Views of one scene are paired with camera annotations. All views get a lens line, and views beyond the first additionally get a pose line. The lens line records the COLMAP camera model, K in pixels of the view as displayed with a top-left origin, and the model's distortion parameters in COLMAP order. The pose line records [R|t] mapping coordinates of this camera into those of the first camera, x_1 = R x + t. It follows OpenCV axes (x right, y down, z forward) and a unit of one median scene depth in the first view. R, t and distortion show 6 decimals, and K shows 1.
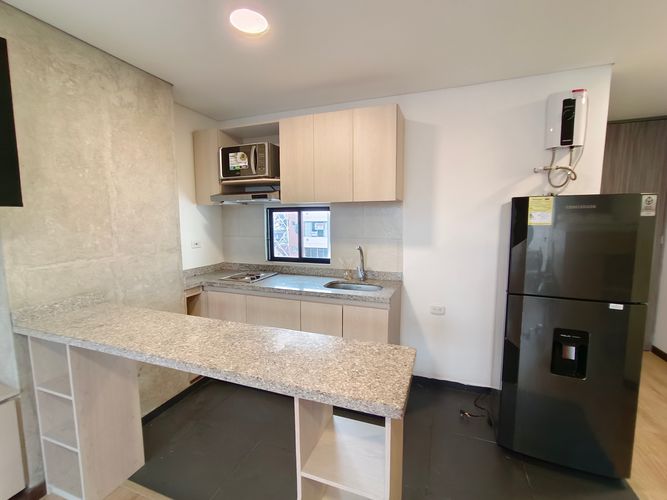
lens RADIAL K [[304.1, 0, 329.8], [0, 304.1, 251.6], [0, 0, 1]] dist [-0.030975, 0.016858]
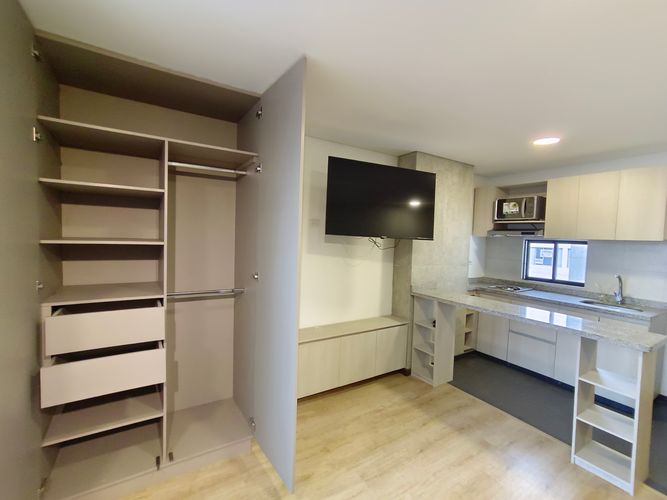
lens RADIAL K [[304.1, 0, 329.8], [0, 304.1, 251.6], [0, 0, 1]] dist [-0.030975, 0.016858]
pose [[0.794073, 0.062740, -0.604575, -0.104599], [-0.103144, 0.994142, -0.032305, 0.048345], [0.599007, 0.088011, 0.795893, -0.684568]]
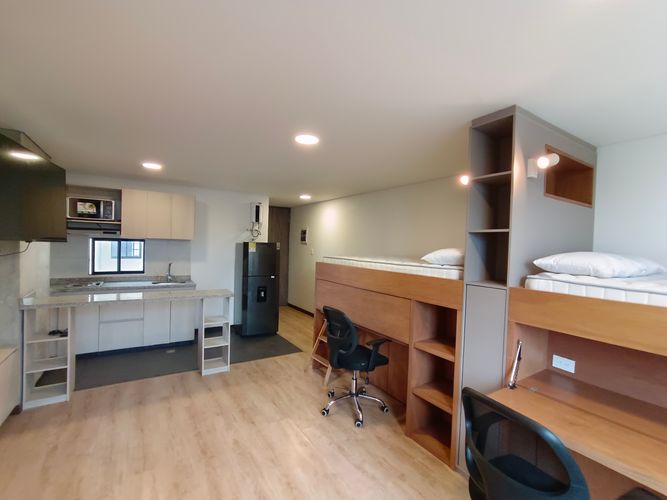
lens RADIAL K [[304.1, 0, 329.8], [0, 304.1, 251.6], [0, 0, 1]] dist [-0.030975, 0.016858]
pose [[0.601755, 0.006556, 0.798654, -0.793766], [0.054300, 0.997317, -0.049099, 0.063362], [-0.796833, 0.072912, 0.599785, -0.905593]]
